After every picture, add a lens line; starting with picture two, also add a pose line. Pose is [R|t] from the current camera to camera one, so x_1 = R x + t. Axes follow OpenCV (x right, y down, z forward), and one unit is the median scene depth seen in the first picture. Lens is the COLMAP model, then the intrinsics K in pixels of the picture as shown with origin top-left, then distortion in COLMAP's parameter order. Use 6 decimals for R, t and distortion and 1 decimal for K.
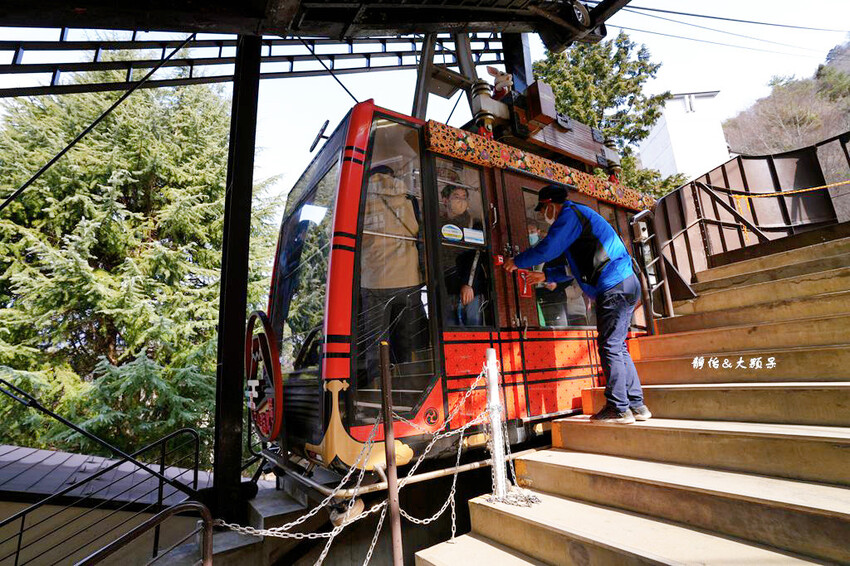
lens RADIAL K [[414.5, 0, 425.0], [0, 414.5, 283.0], [0, 0, 1]] dist [-0.080019, 0.039698]
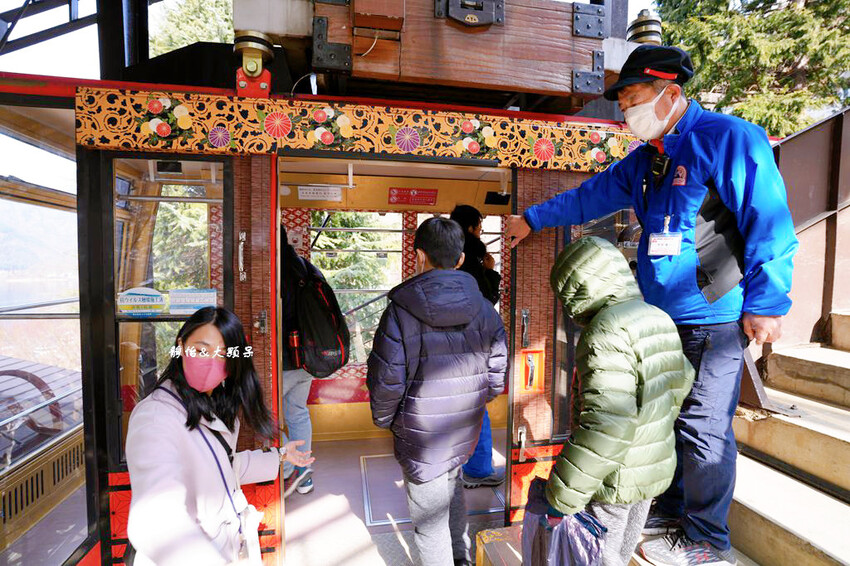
lens RADIAL K [[414.5, 0, 425.0], [0, 414.5, 283.0], [0, 0, 1]] dist [-0.080019, 0.039698]
pose [[0.927777, 0.060678, -0.368170, 0.524958], [0.026507, 0.973479, 0.227236, -0.223328], [0.372194, -0.220583, 0.901562, 0.559703]]
